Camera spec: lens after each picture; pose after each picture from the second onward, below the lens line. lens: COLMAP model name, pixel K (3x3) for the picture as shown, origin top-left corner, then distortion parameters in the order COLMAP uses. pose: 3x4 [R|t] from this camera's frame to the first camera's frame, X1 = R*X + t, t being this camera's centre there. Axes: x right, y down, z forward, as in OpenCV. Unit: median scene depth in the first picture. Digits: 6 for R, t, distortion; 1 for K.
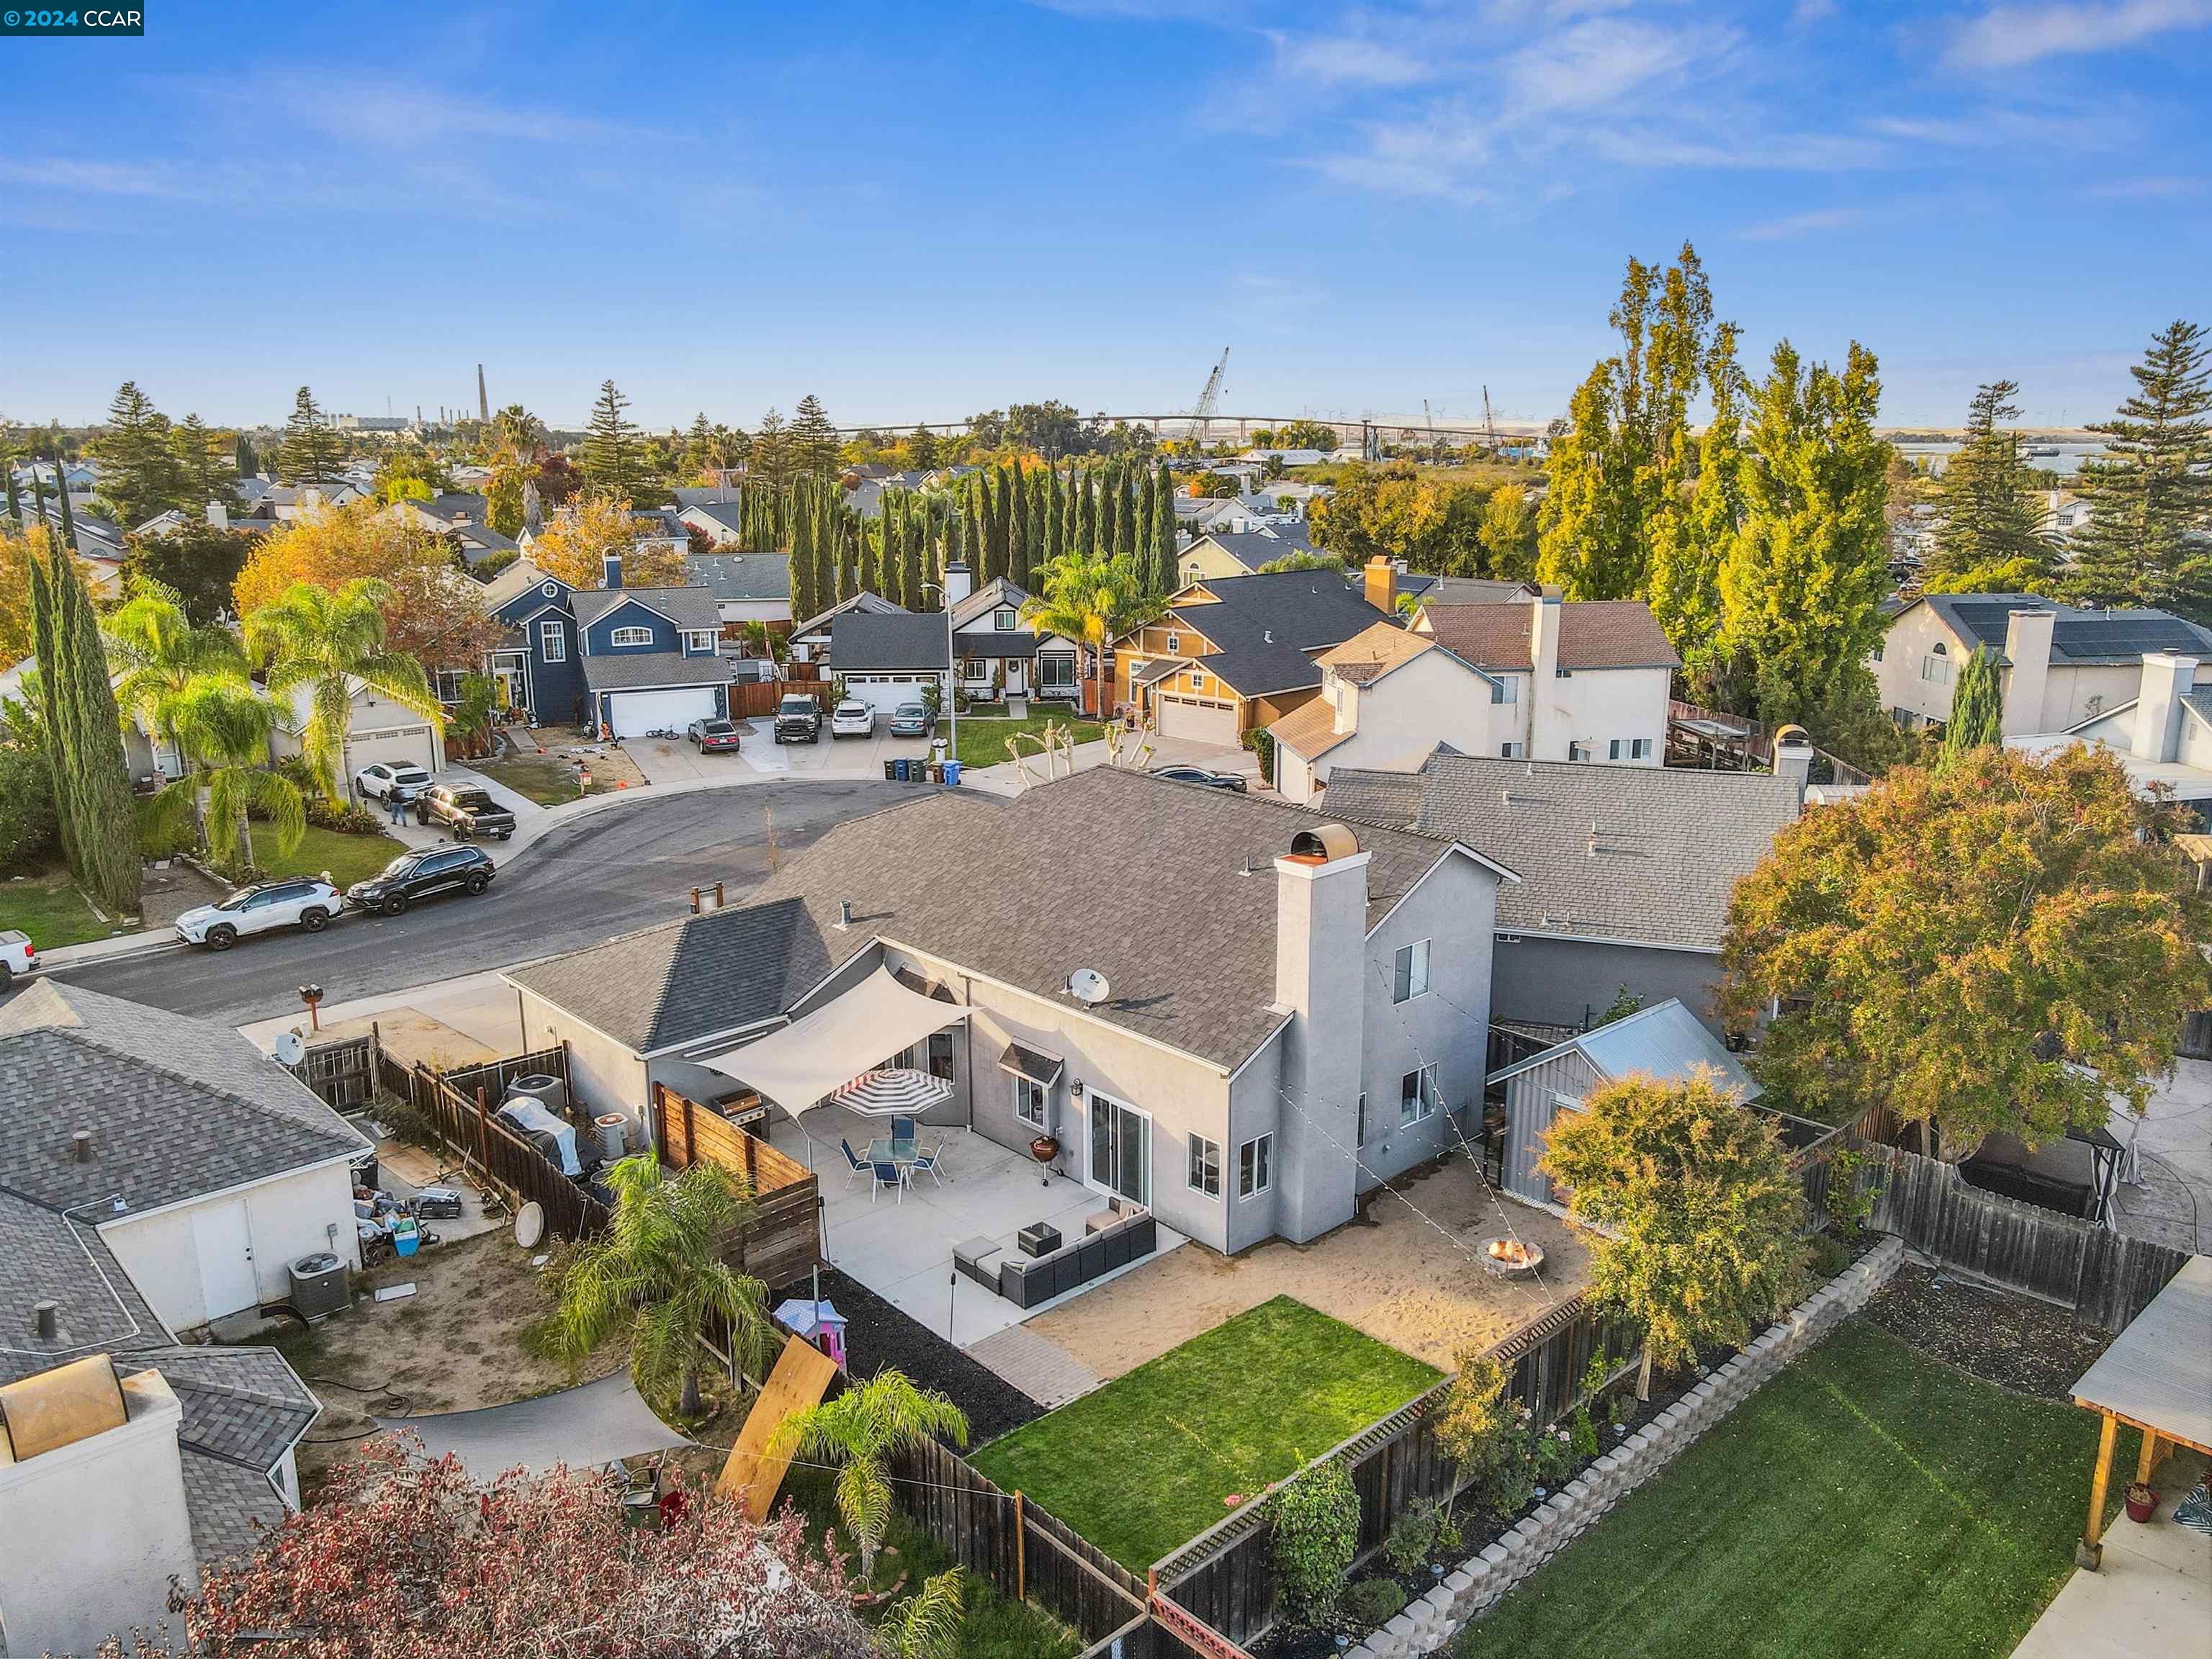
lens RADIAL K [[1643.4, 0, 1120.9], [0, 1643.4, 840.4], [0, 0, 1]] dist [0.001883, 0.004577]
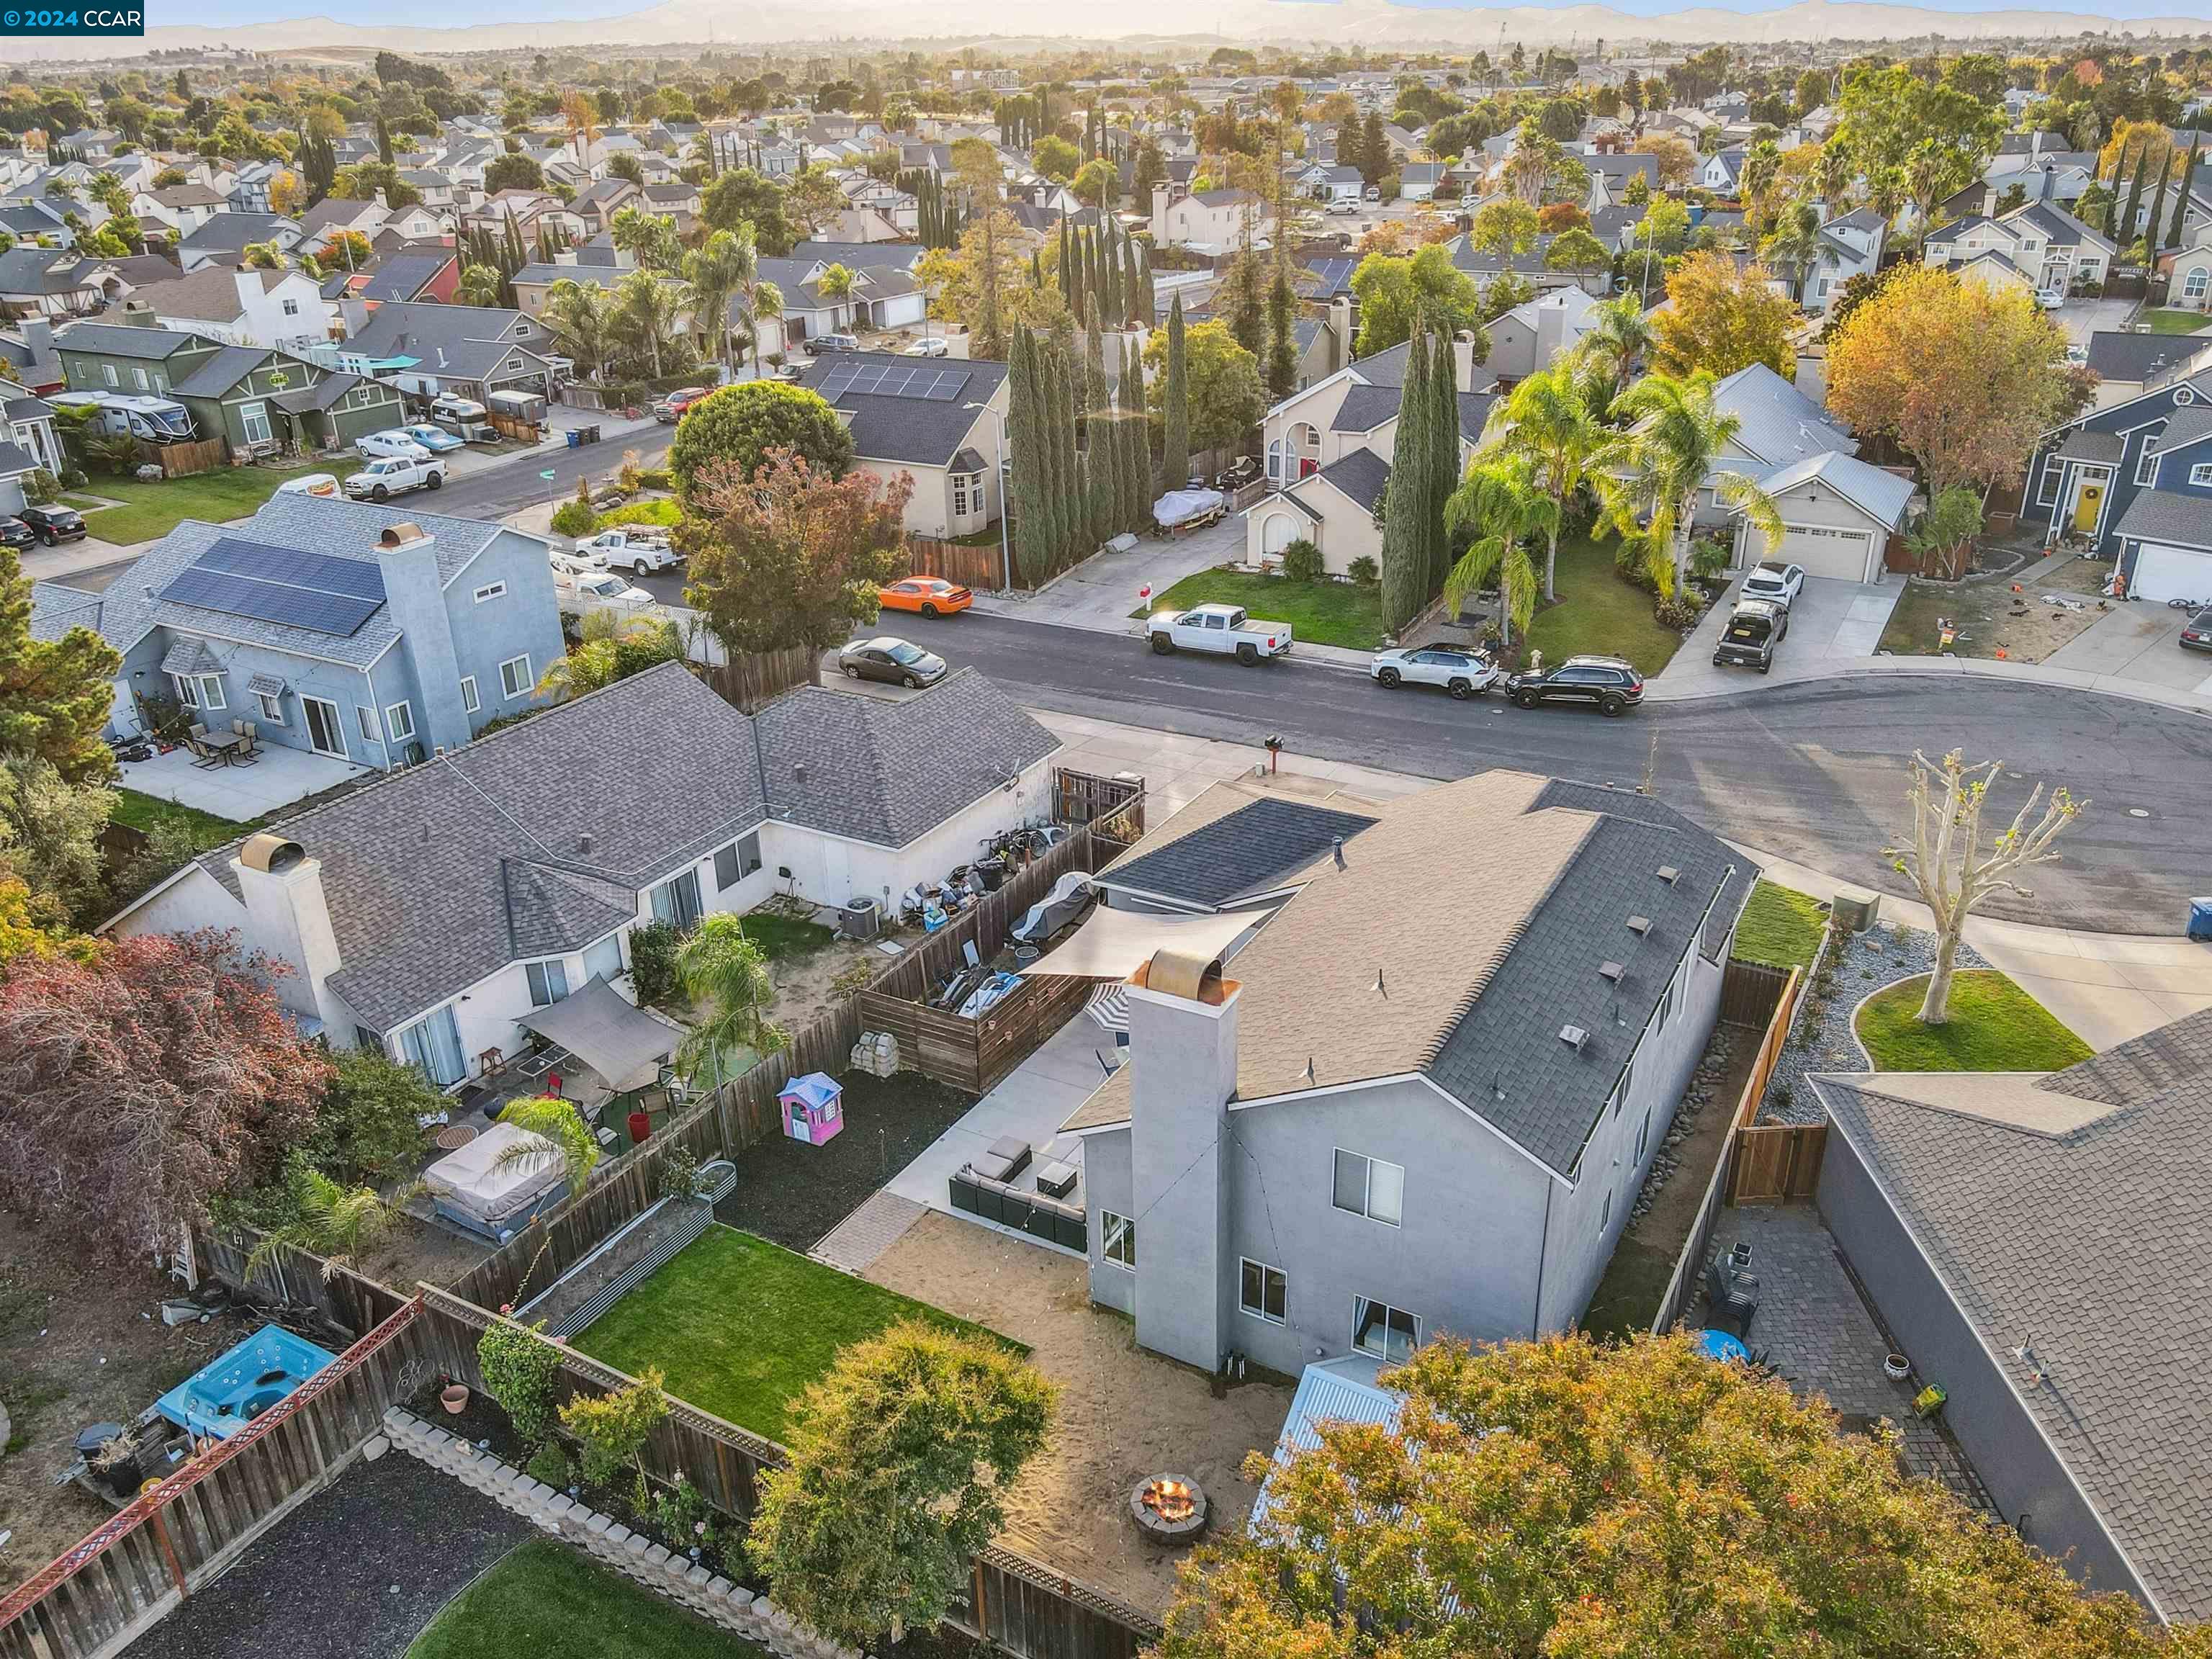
lens RADIAL K [[1684.3, 0, 1112.4], [0, 1684.3, 815.4], [0, 0, 1]] dist [0.008439, 0.007600]
pose [[0.301655, 0.382421, -0.873361, 0.332258], [-0.211303, 0.920068, 0.329889, -0.138665], [0.929707, 0.085031, 0.358349, 0.243861]]
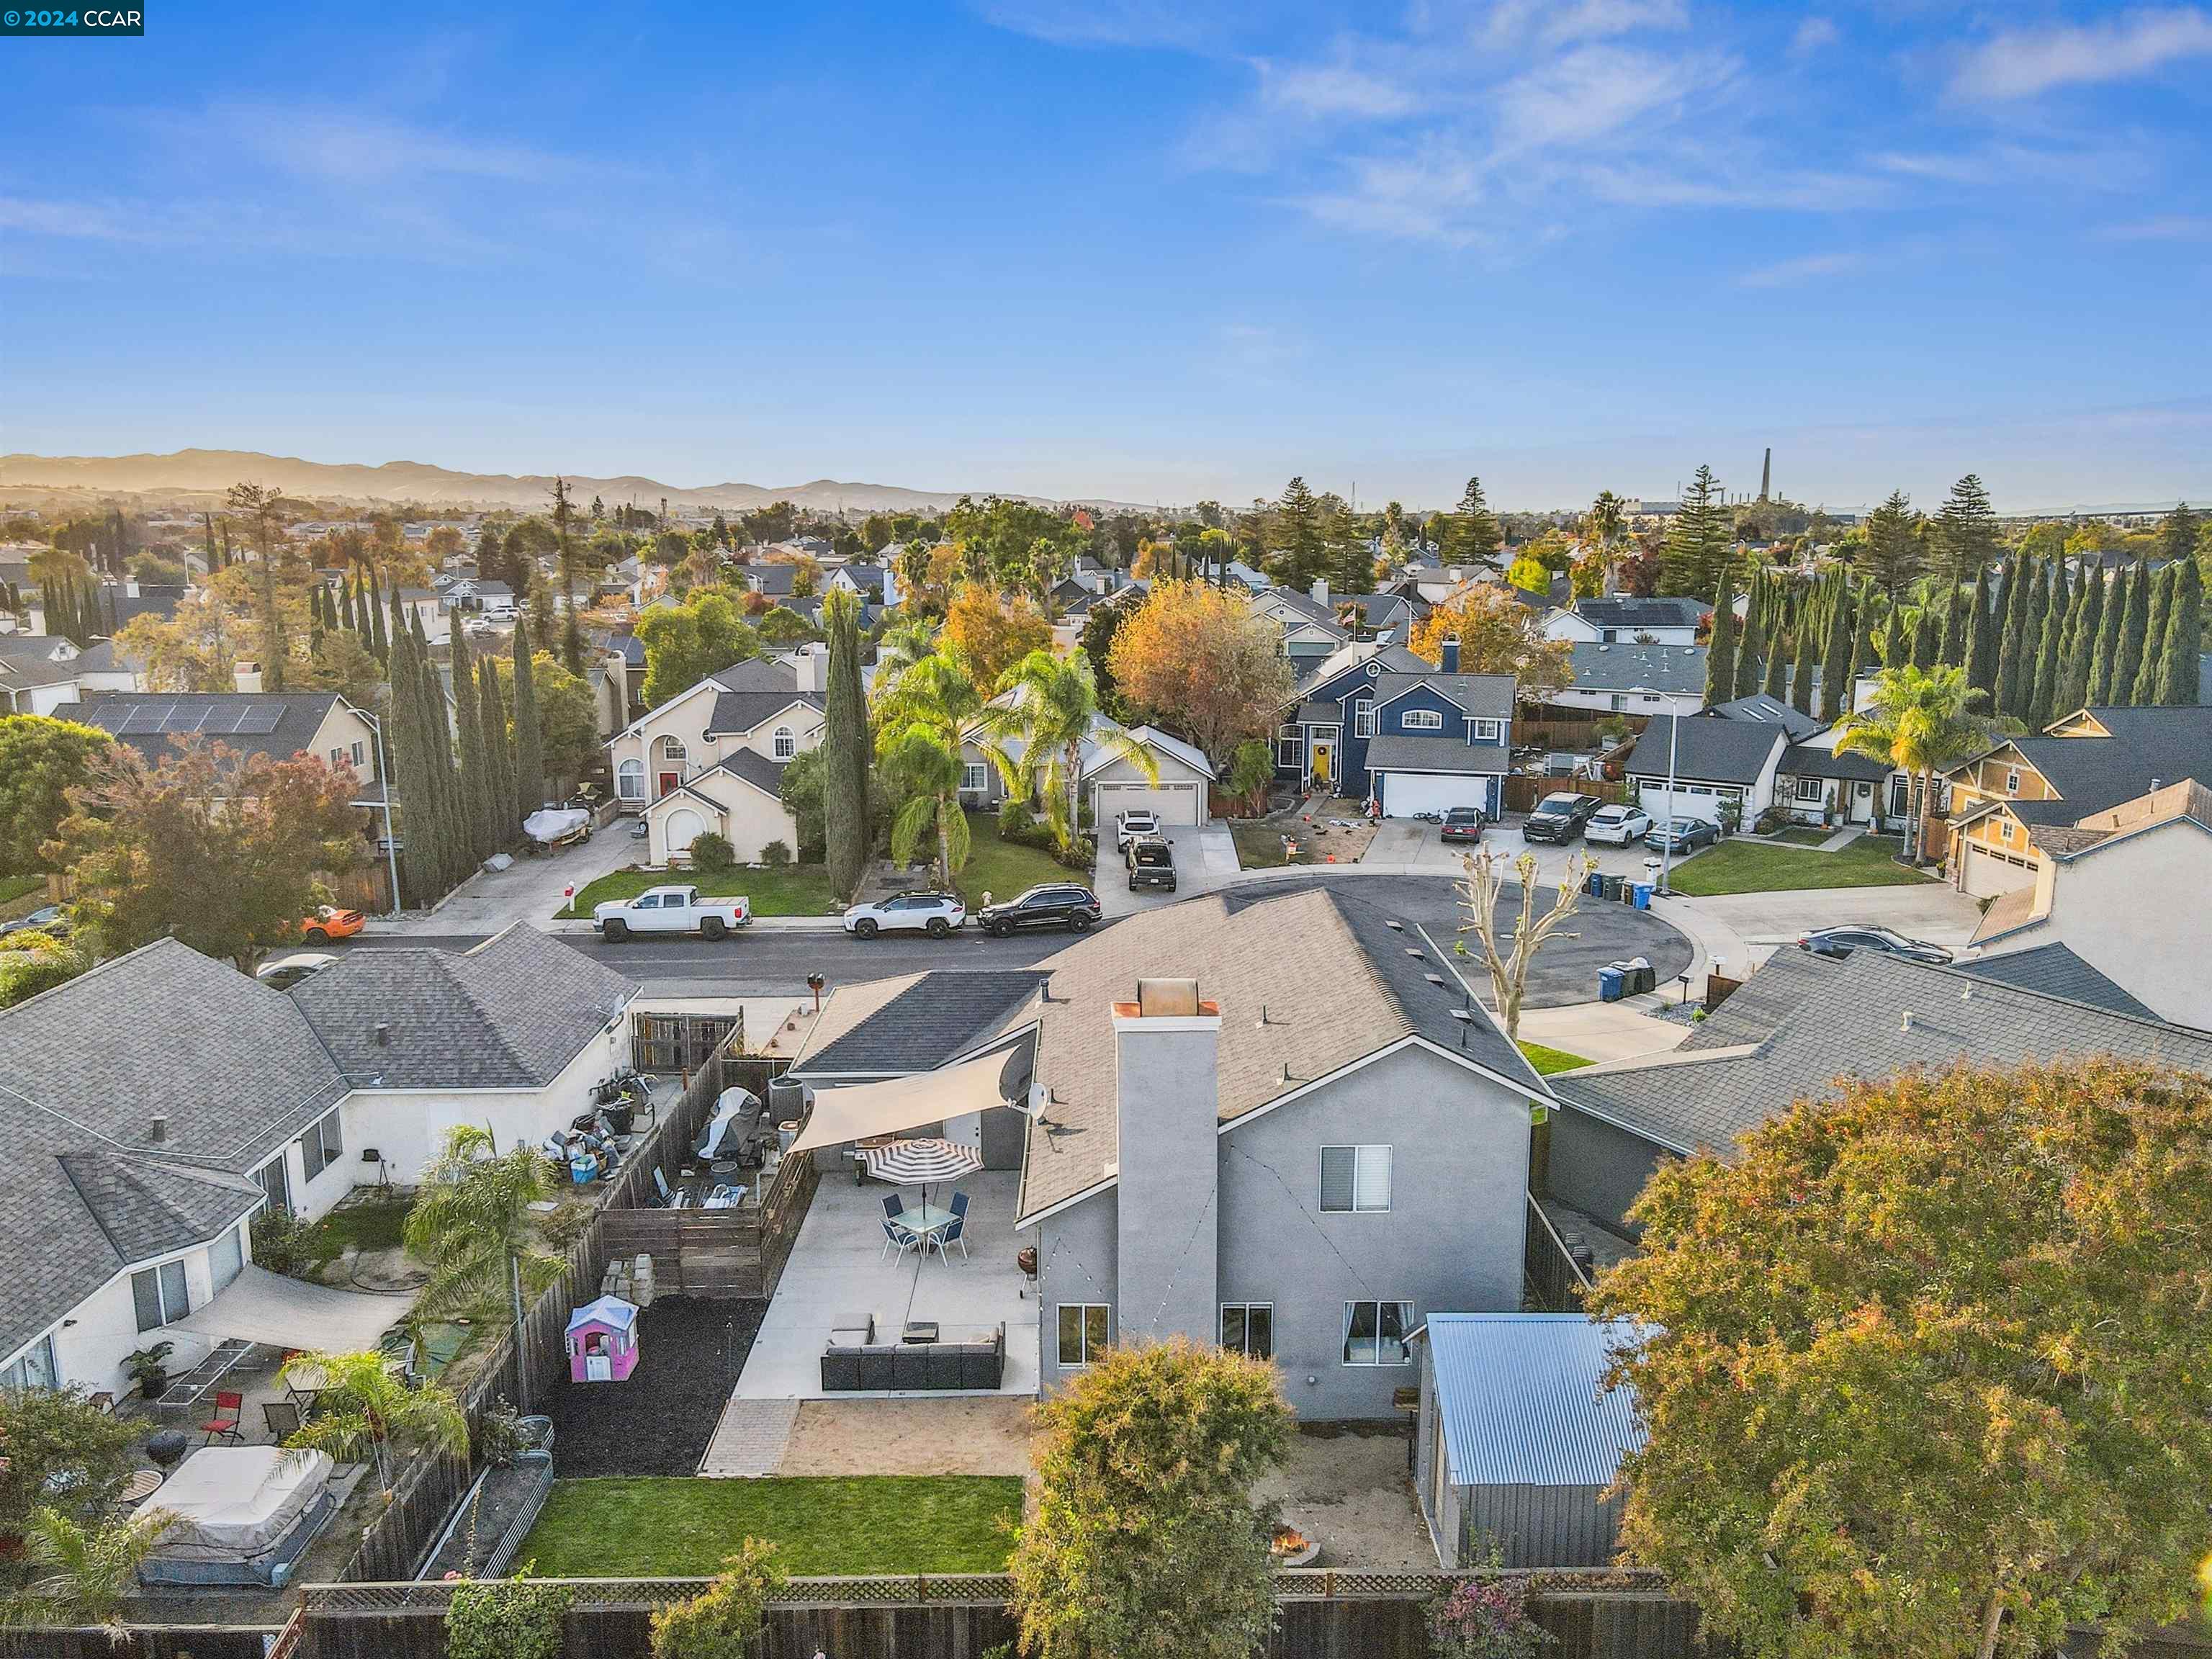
lens RADIAL K [[1648.8, 0, 1112.8], [0, 1648.8, 841.5], [0, 0, 1]] dist [-0.001223, 0.031142]
pose [[0.739891, 0.128377, -0.660364, 0.261154], [-0.159792, 0.987067, 0.012854, -0.033715], [0.653474, 0.096010, 0.750836, 0.118385]]
